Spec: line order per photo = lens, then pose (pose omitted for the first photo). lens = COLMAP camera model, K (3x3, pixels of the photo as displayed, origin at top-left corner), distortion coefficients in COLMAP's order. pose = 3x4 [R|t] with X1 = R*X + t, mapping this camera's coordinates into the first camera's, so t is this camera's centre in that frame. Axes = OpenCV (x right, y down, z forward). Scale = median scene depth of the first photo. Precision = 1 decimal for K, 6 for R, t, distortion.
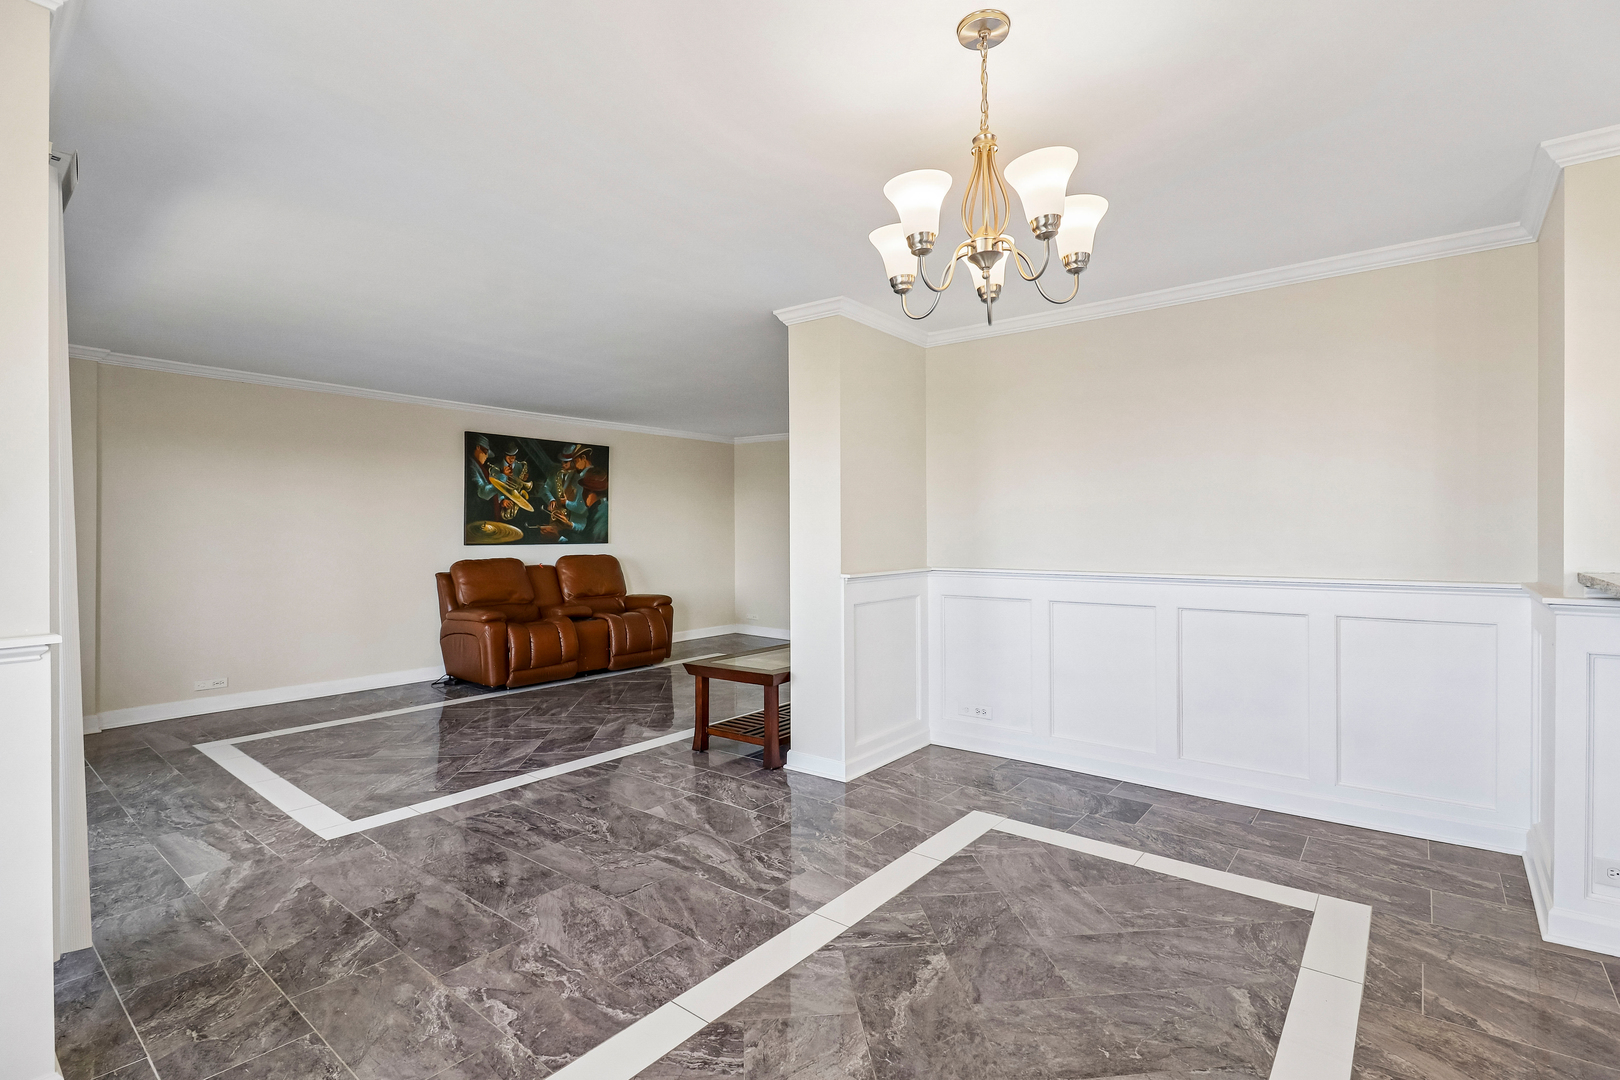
lens RADIAL K [[751.4, 0, 817.8], [0, 751.4, 534.6], [0, 0, 1]] dist [-0.018409, -0.001576]
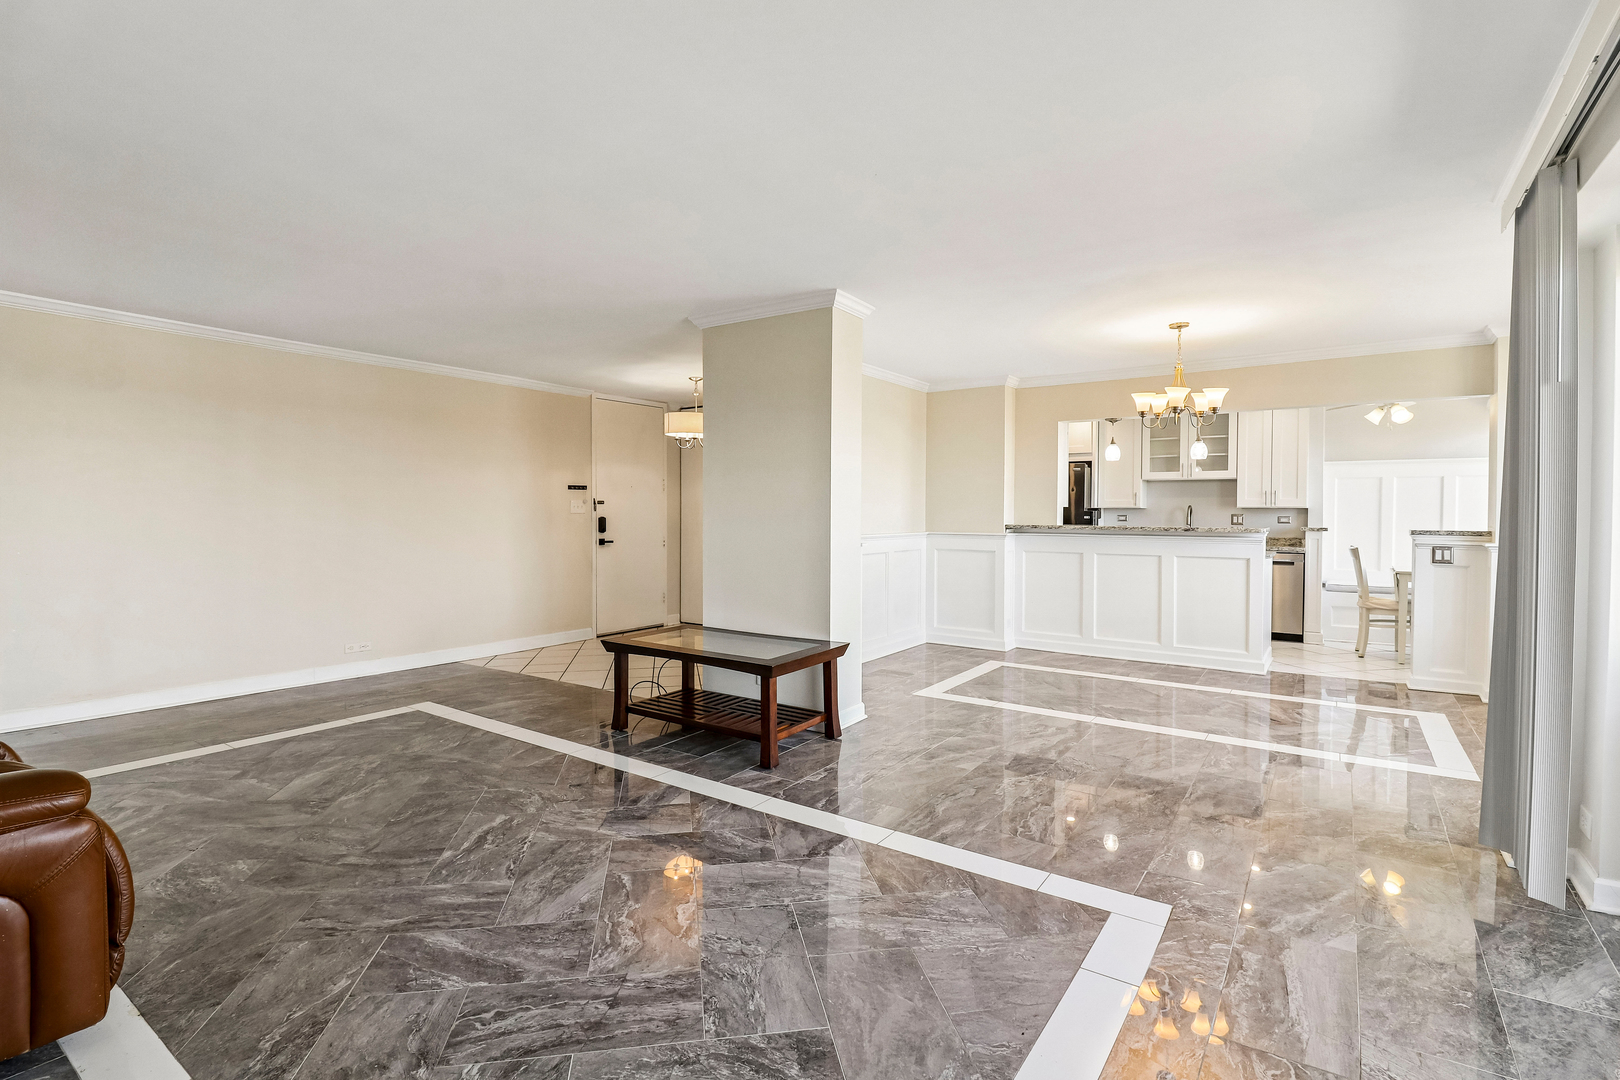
lens RADIAL K [[759.7, 0, 807.4], [0, 759.7, 527.4], [0, 0, 1]] dist [0.001701, -0.013464]
pose [[-0.057924, -0.017404, 0.998169, -0.648114], [-0.002003, 0.999848, 0.017317, 0.004392], [-0.998319, -0.000996, -0.057950, 0.652844]]
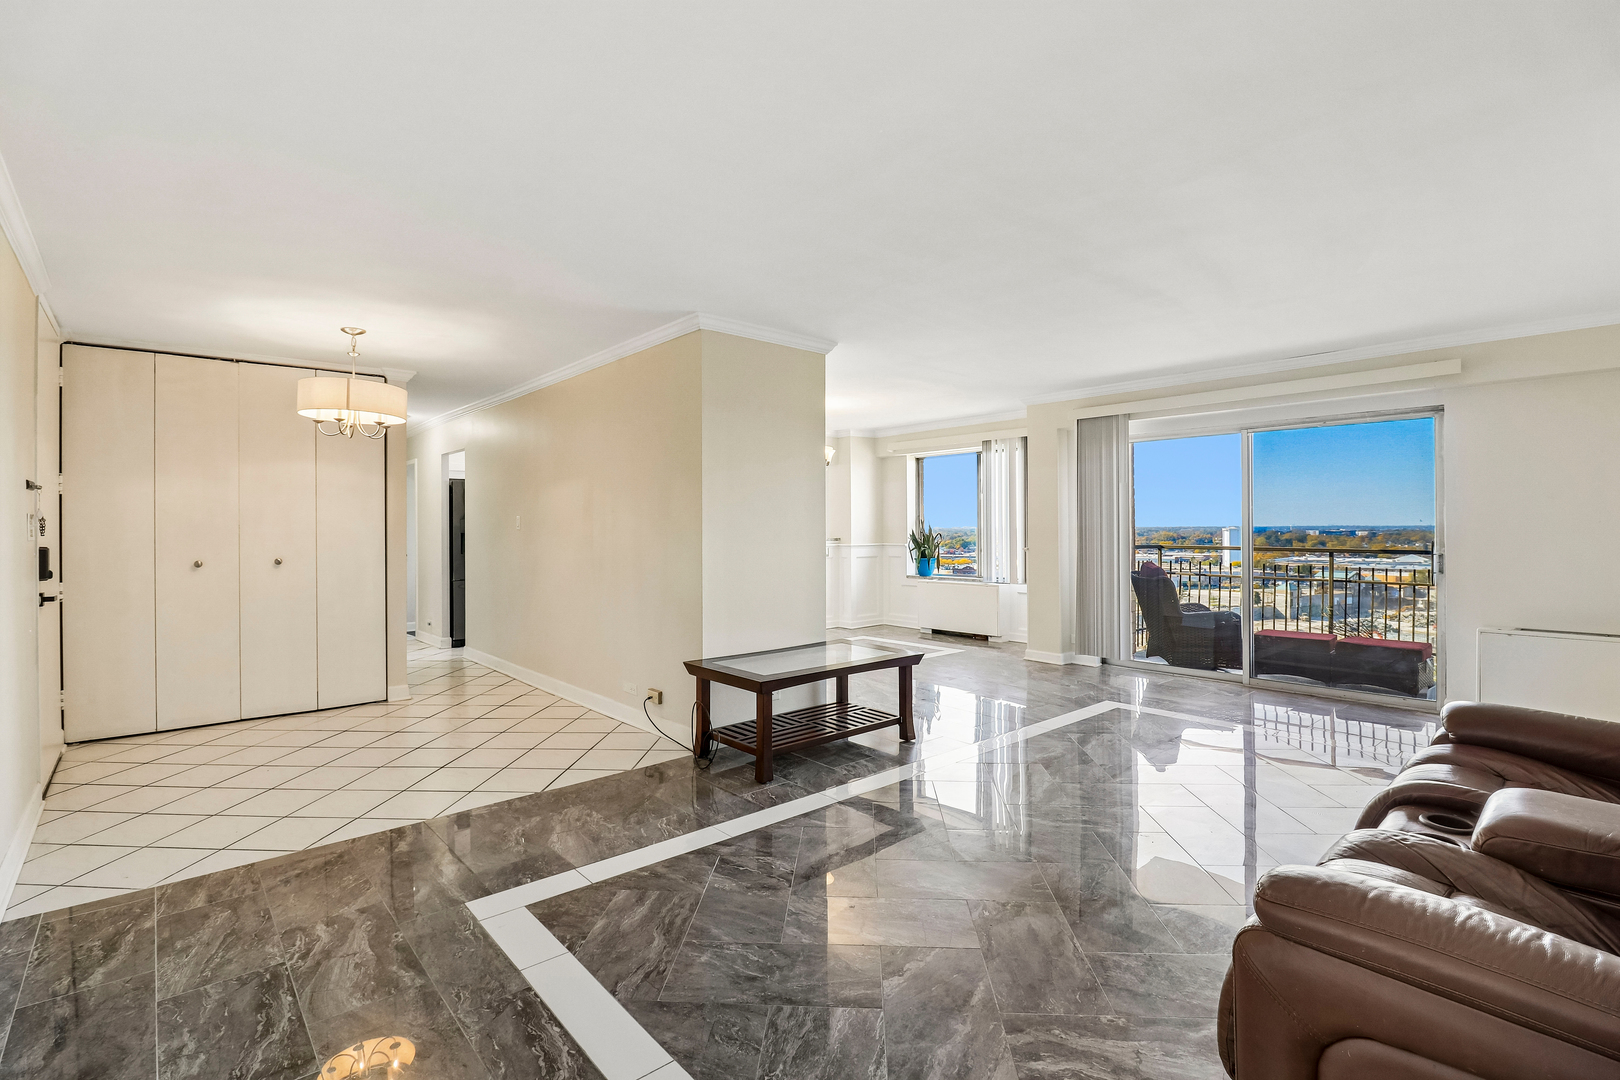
lens RADIAL K [[752.8, 0, 807.5], [0, 752.8, 522.4], [0, 0, 1]] dist [0.003622, -0.014250]
pose [[-0.983744, 0.008337, 0.179383, -0.132998], [0.007499, 0.999958, -0.005347, -0.001630], [-0.179420, -0.003915, -0.983765, 1.319685]]
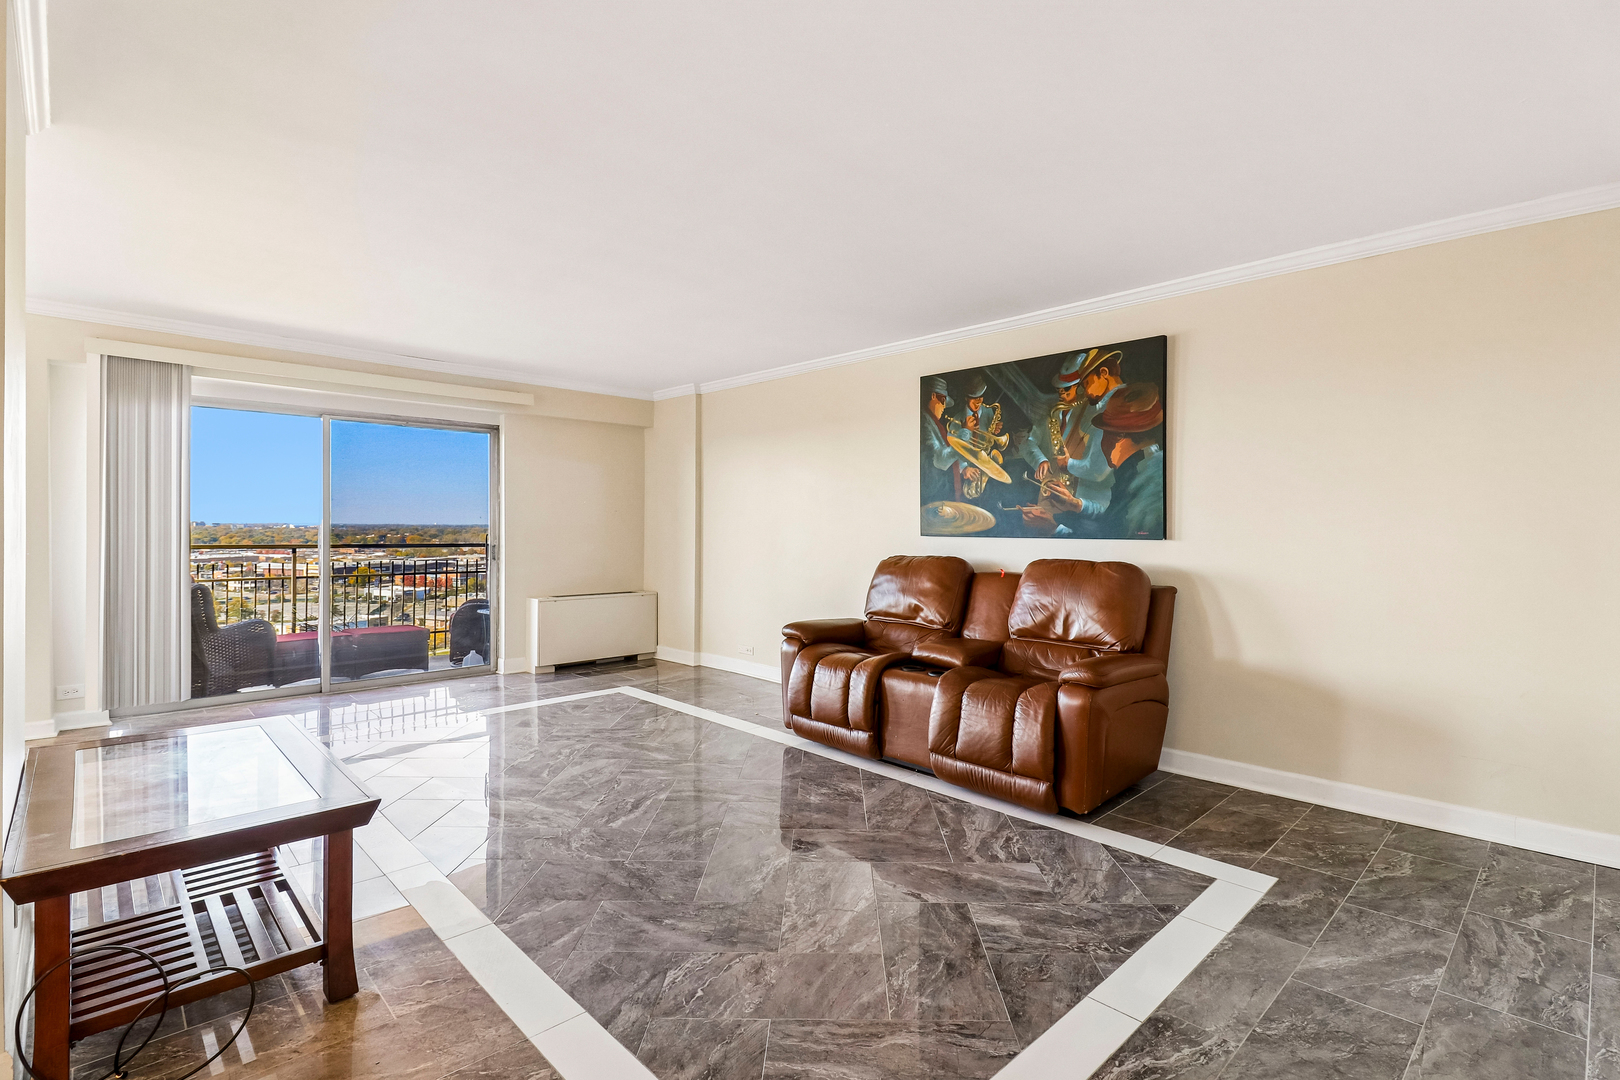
lens RADIAL K [[768.5, 0, 834.1], [0, 768.5, 535.9], [0, 0, 1]] dist [0.002986, 0.000094]
pose [[-0.120536, 0.016121, -0.992578, 0.272385], [-0.004318, 0.999850, 0.016764, 0.002318], [0.992700, 0.006307, -0.120449, 1.001437]]
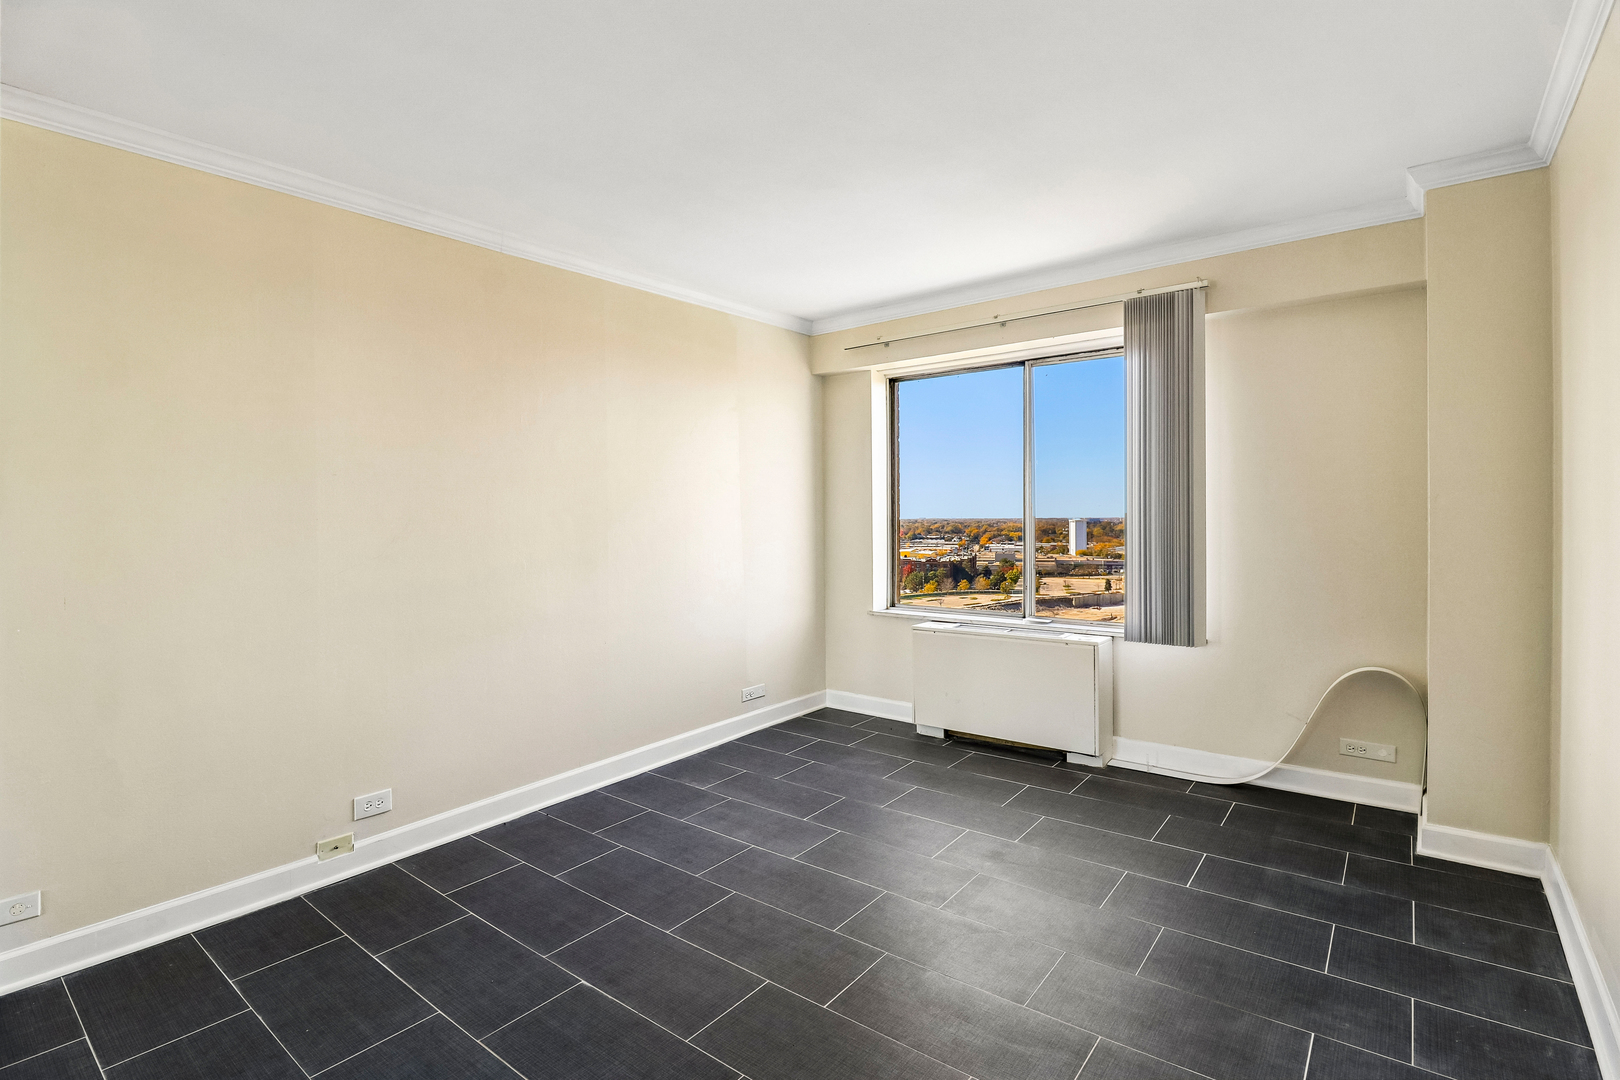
lens RADIAL K [[759.7, 0, 807.4], [0, 759.7, 527.4], [0, 0, 1]] dist [0.001701, -0.013464]
pose [[-0.999937, 0.008526, 0.007348, -0.008354], [0.008622, 0.999877, 0.013066, 0.002269], [-0.007236, 0.013128, -0.999888, 0.623042]]
